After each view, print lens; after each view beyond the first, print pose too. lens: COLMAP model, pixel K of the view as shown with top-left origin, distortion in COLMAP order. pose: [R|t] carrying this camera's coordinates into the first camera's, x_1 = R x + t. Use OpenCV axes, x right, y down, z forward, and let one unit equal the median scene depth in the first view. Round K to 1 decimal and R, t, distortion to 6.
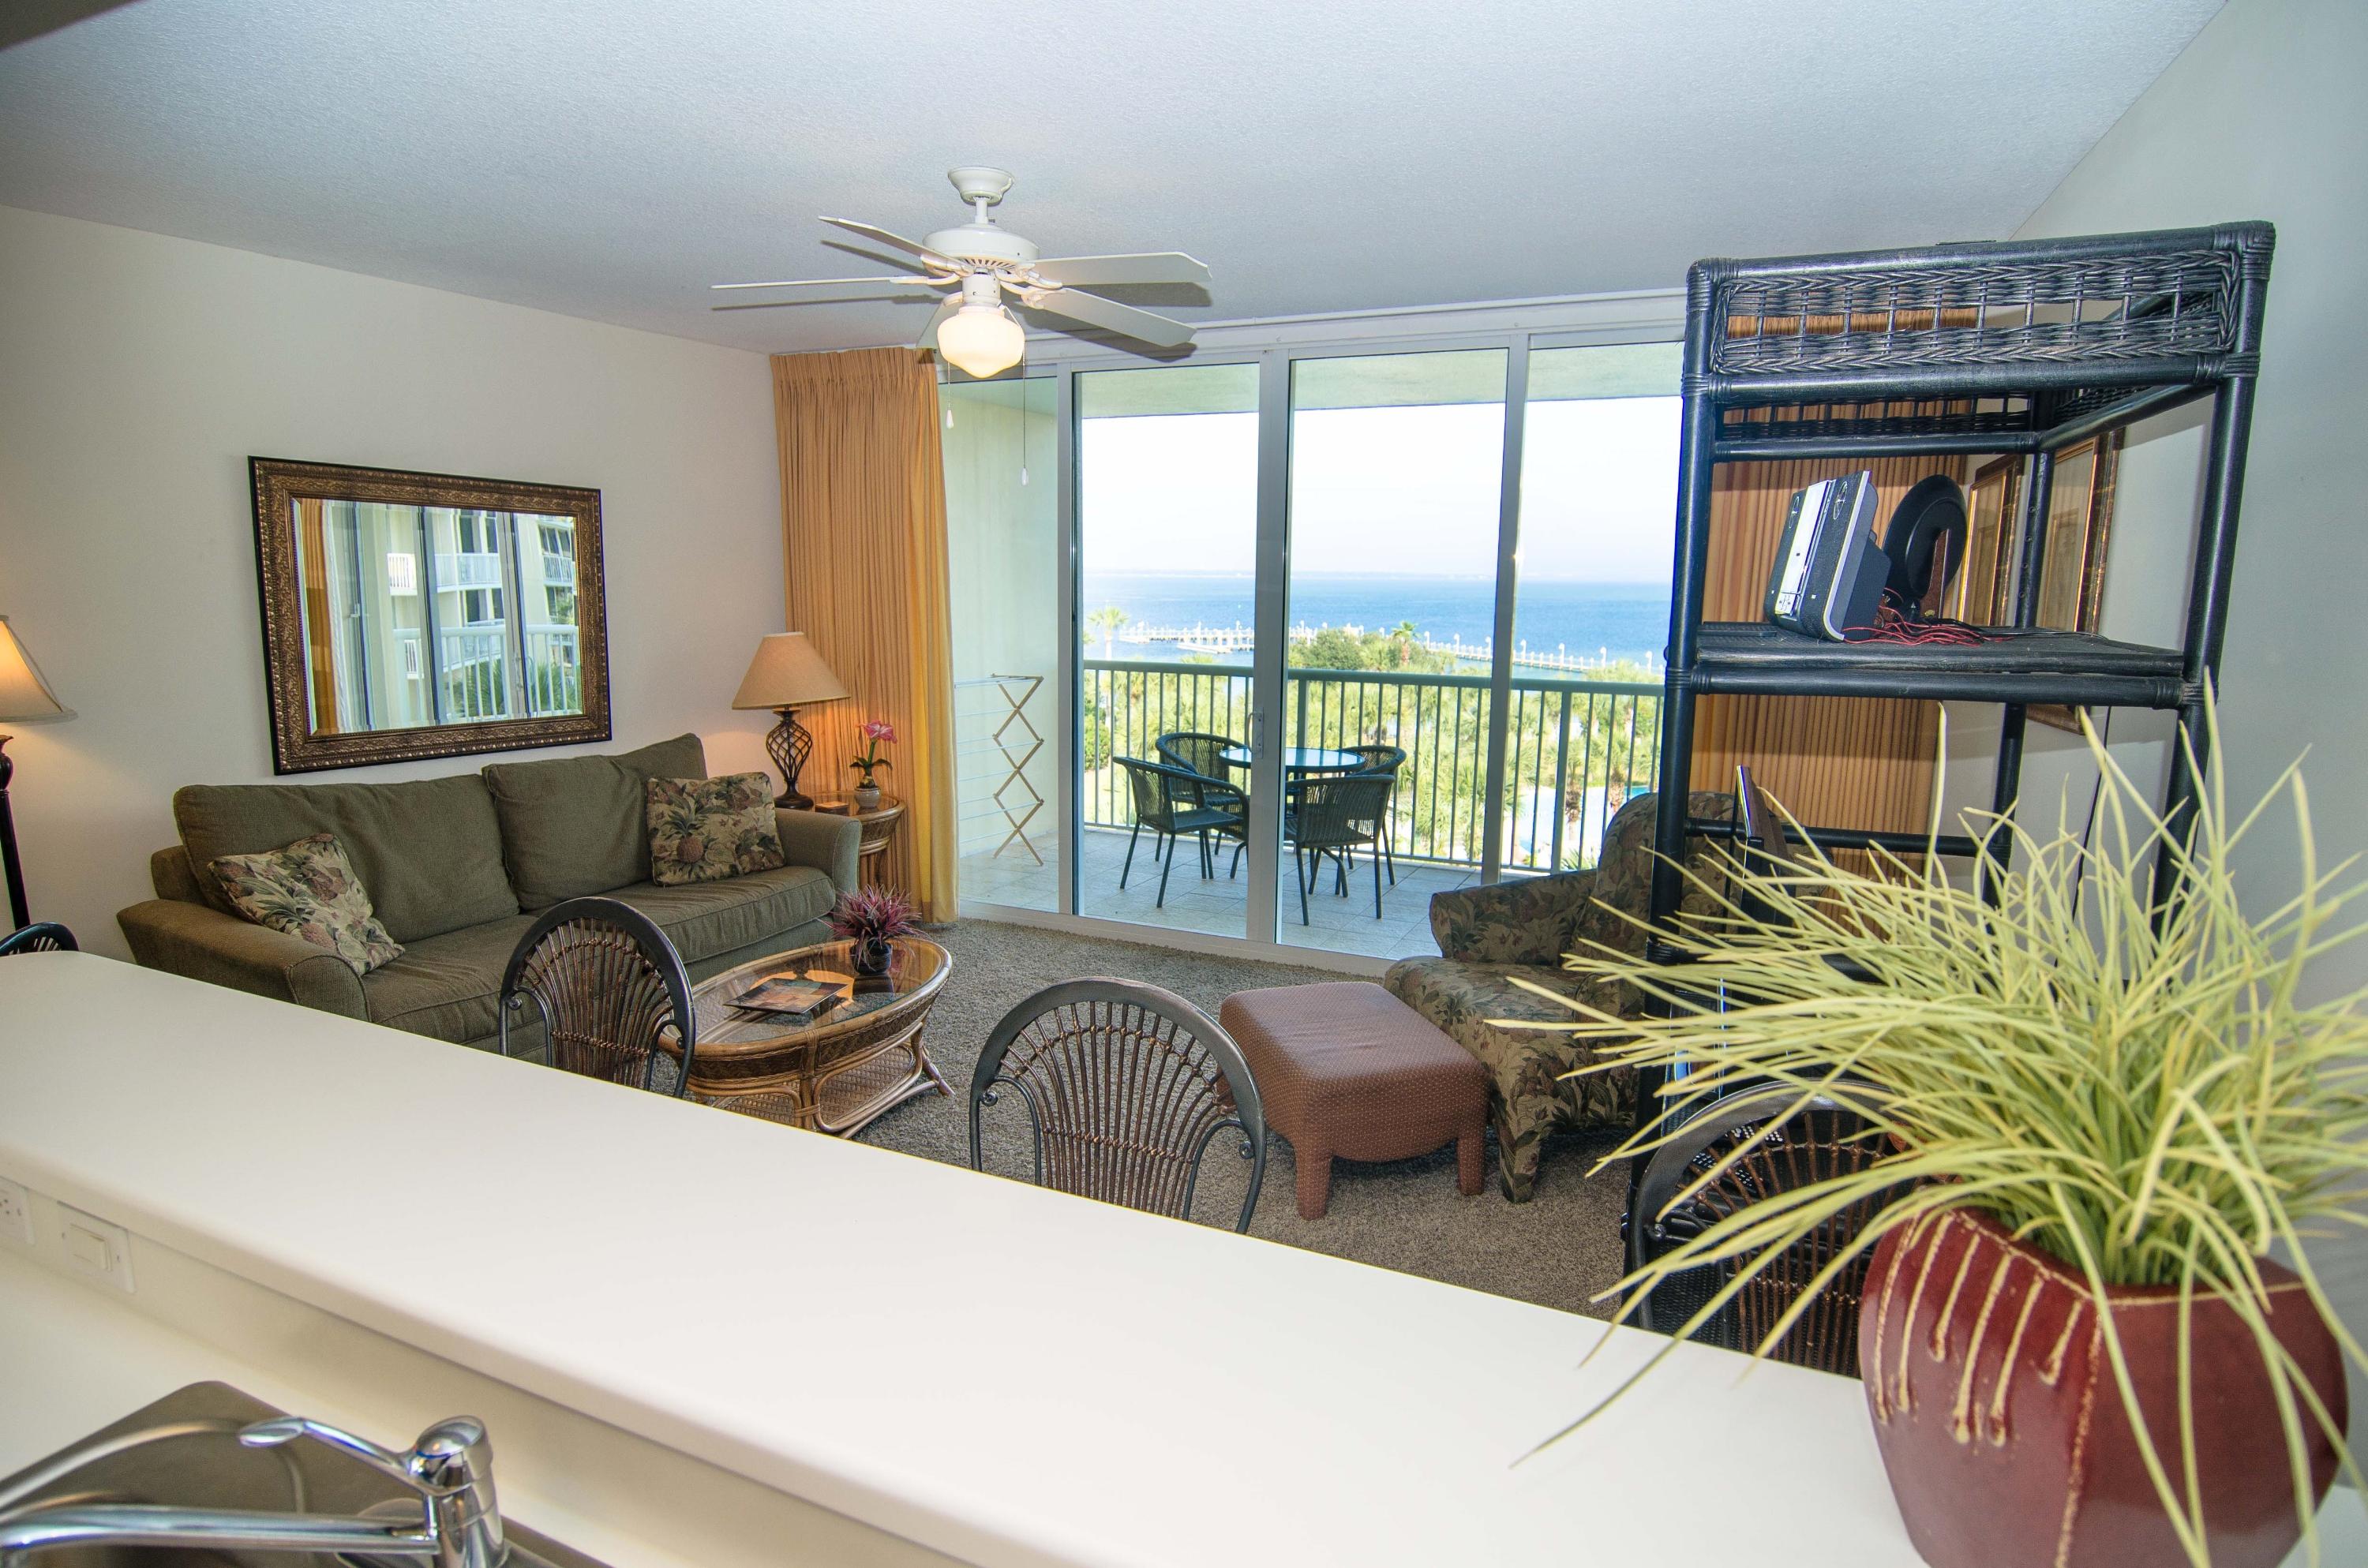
lens RADIAL K [[1259.4, 0, 1196.6], [0, 1259.4, 783.4], [0, 0, 1]] dist [-0.009413, -0.008077]
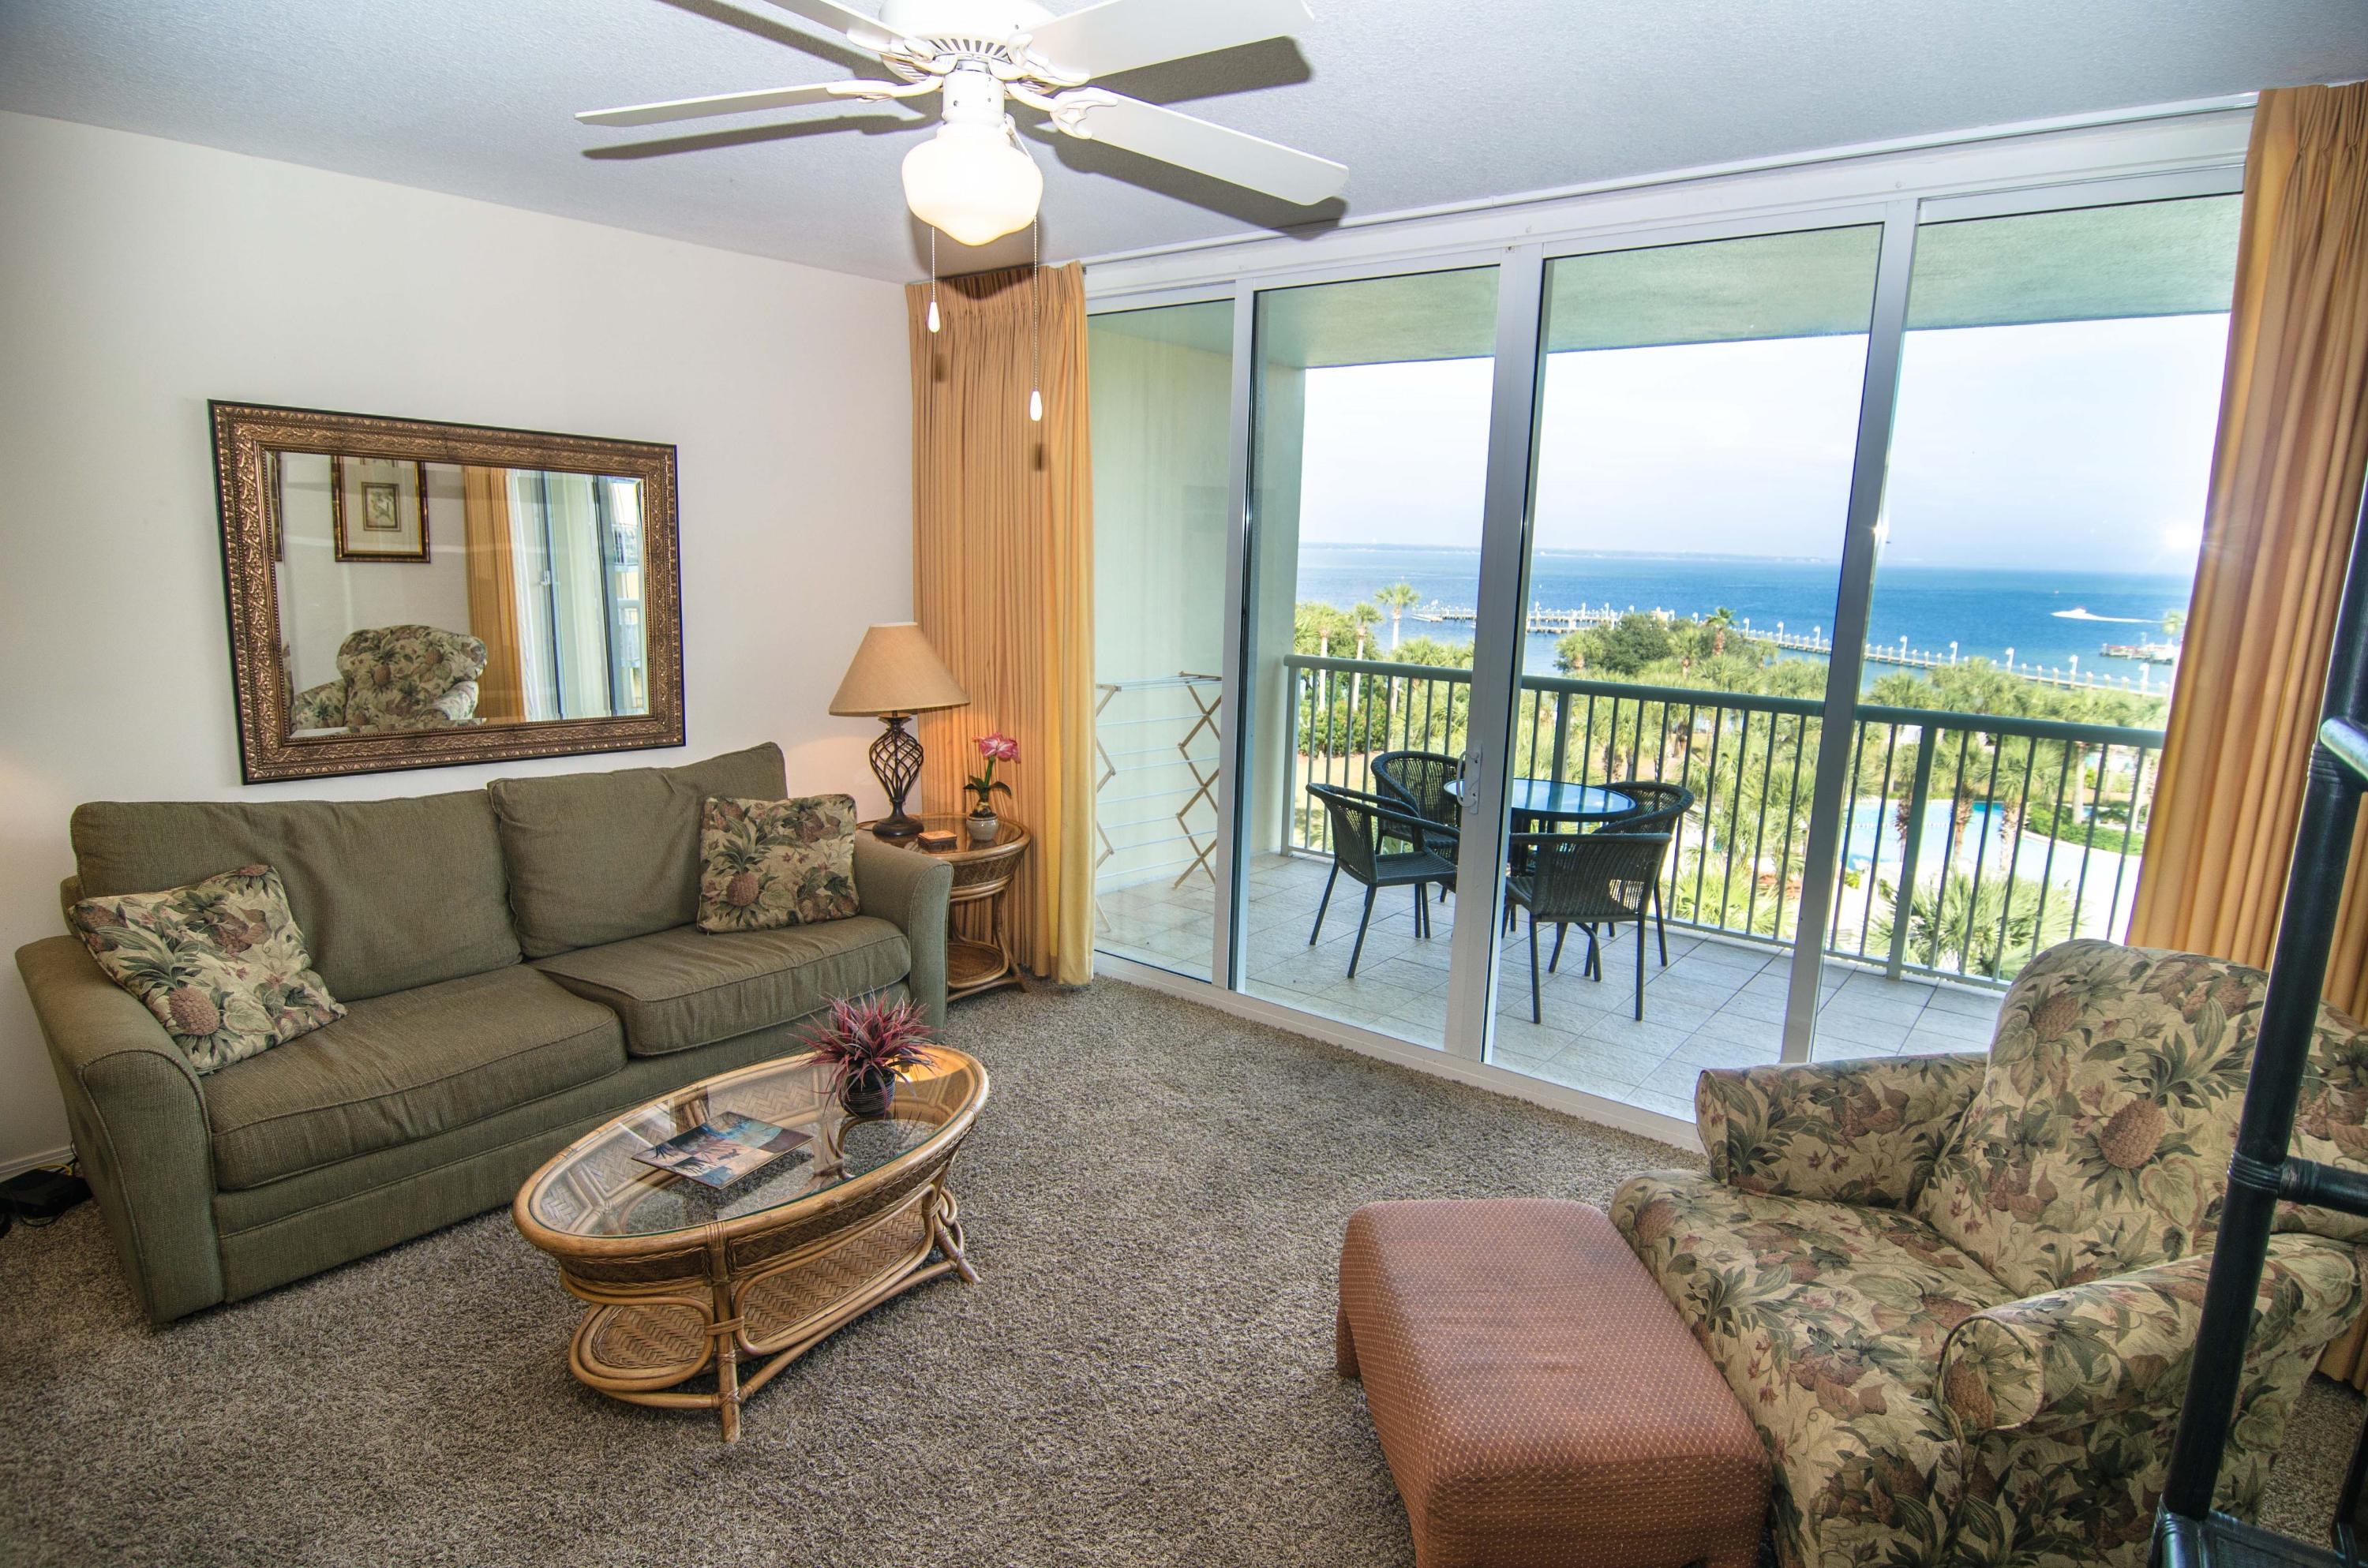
lens RADIAL K [[1259.4, 0, 1197.9], [0, 1259.4, 789.8], [0, 0, 1]] dist [-0.009413, -0.008077]
pose [[0.973588, 0.057792, -0.220877, 0.058852], [-0.052432, 0.998172, 0.030062, -0.050541], [0.222210, -0.017687, 0.974838, 0.267370]]
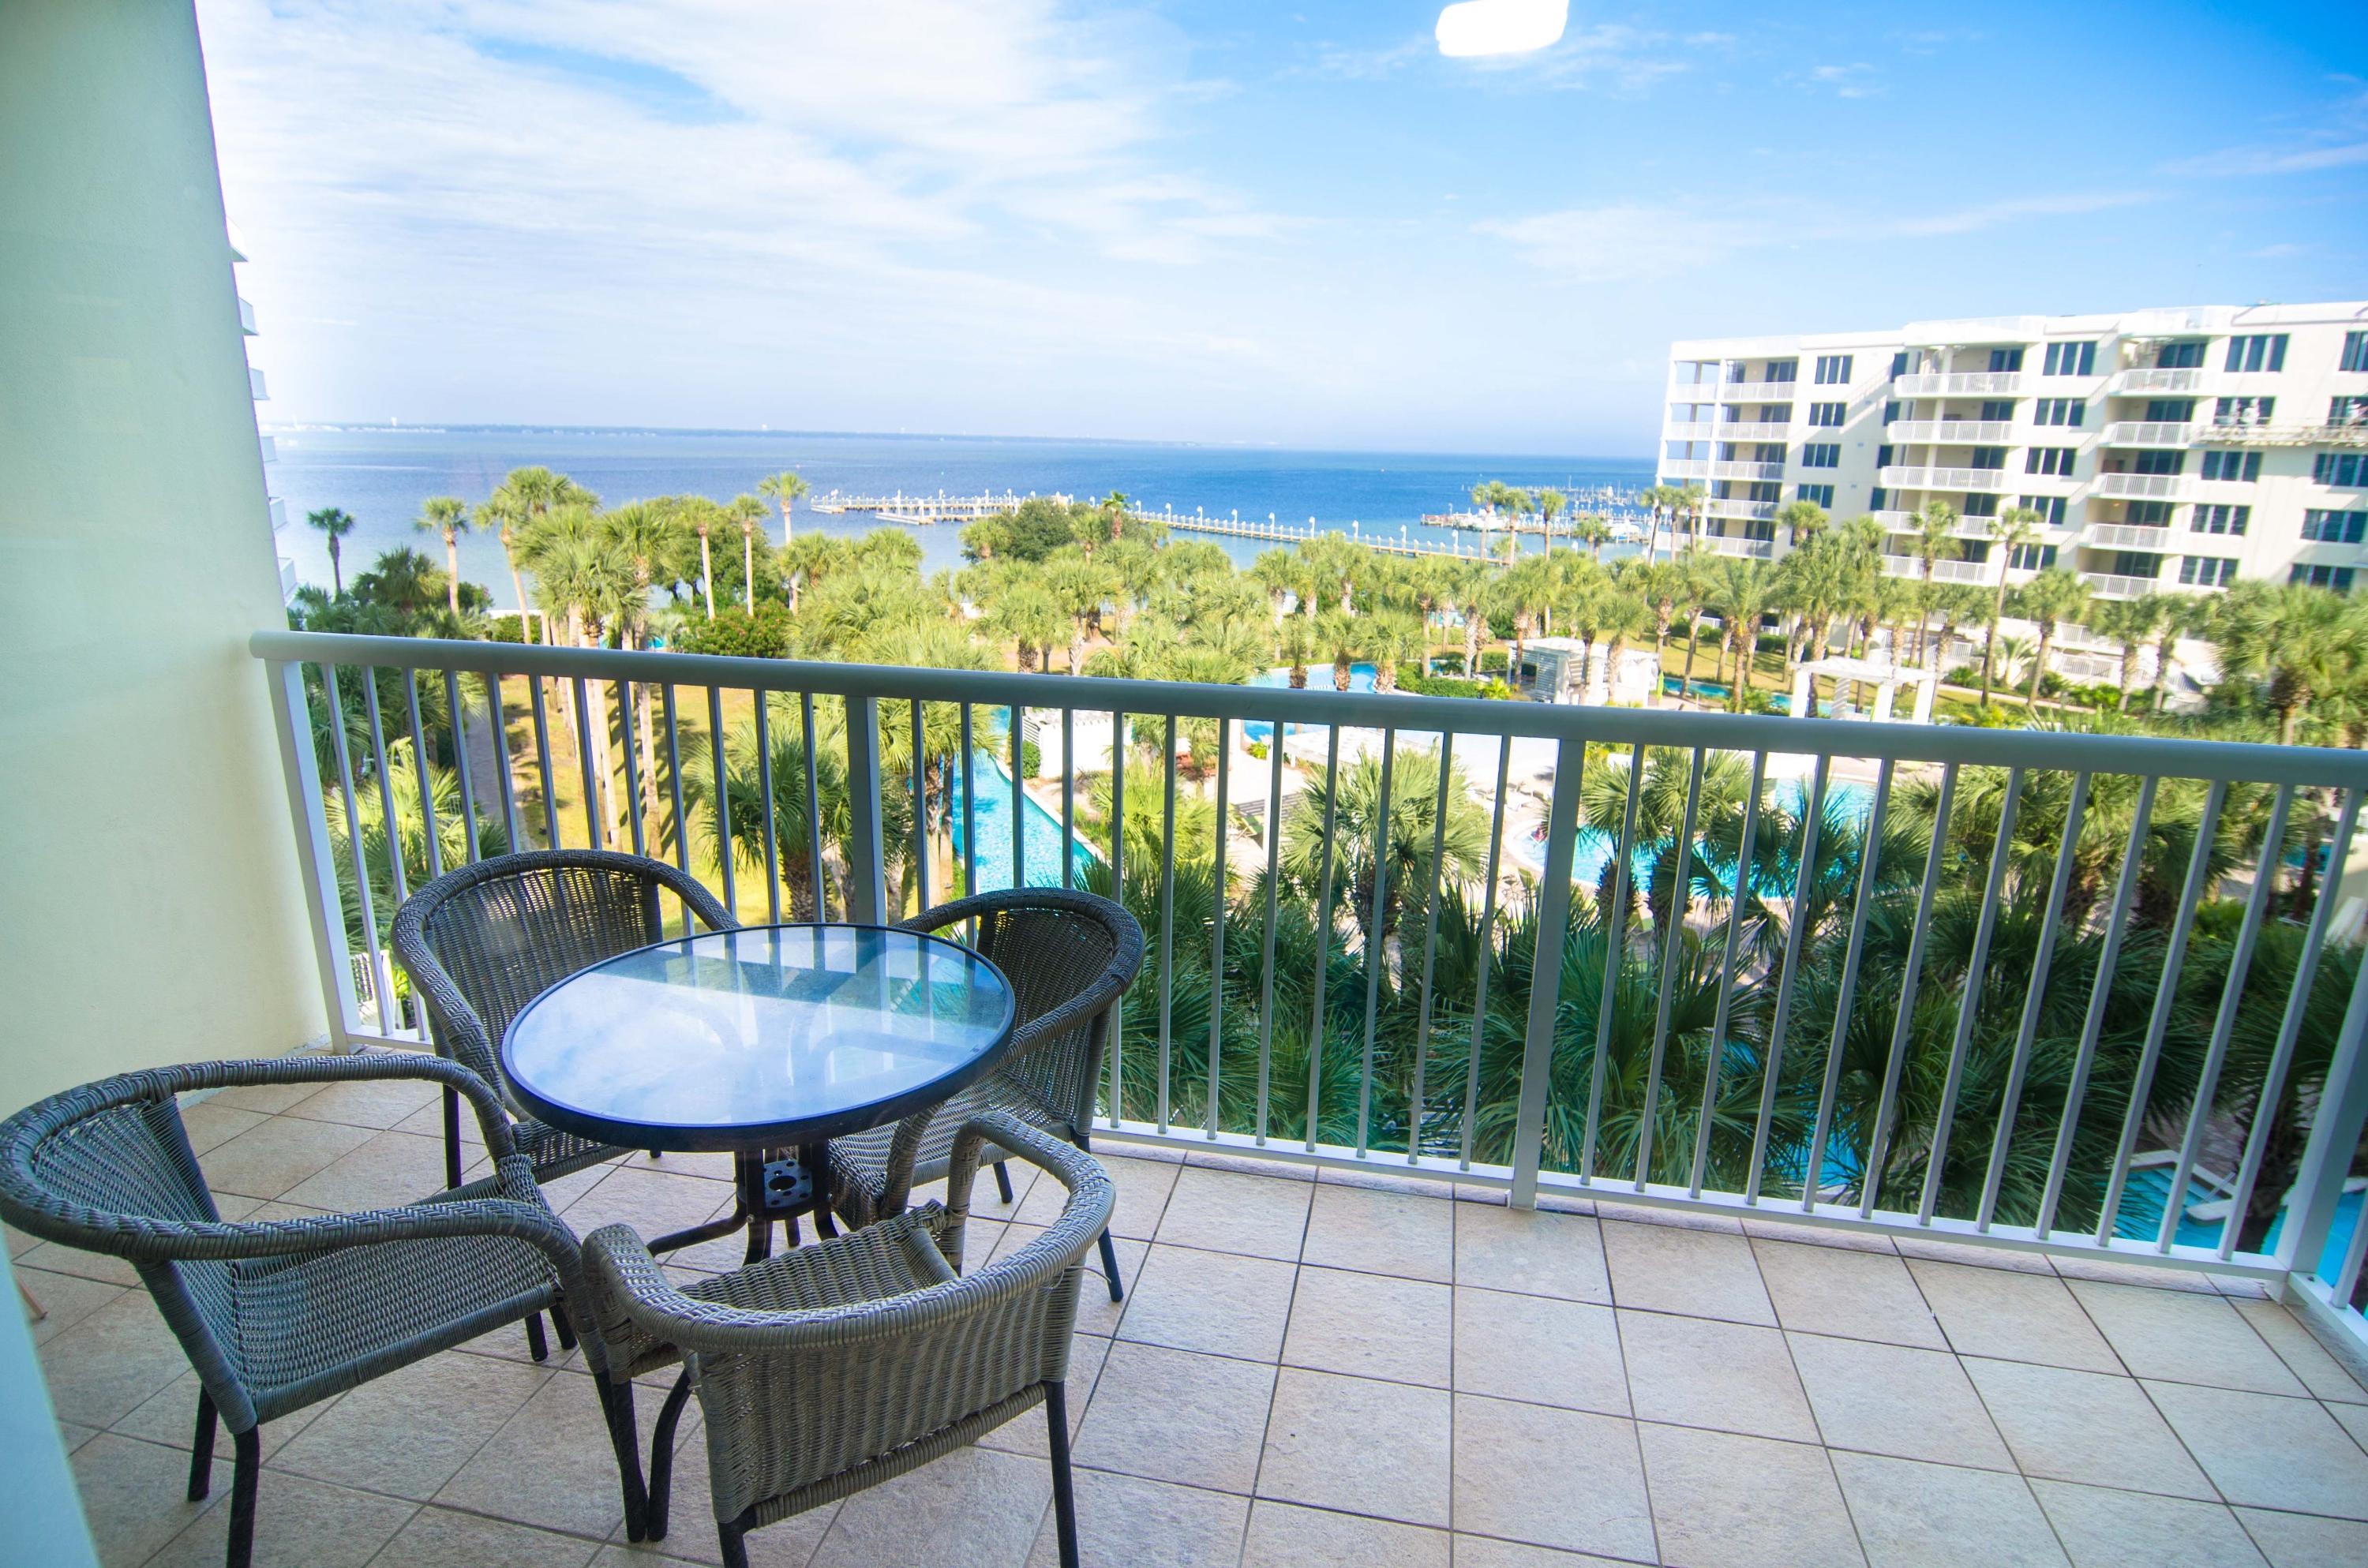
lens RADIAL K [[1259.4, 0, 1199.4], [0, 1259.4, 803.4], [0, 0, 1]] dist [-0.009413, -0.008077]
pose [[0.974290, -0.051609, 0.219306, 0.158717], [0.025760, 0.992544, 0.119130, -0.142311], [-0.223819, -0.110417, 0.968356, 0.986469]]
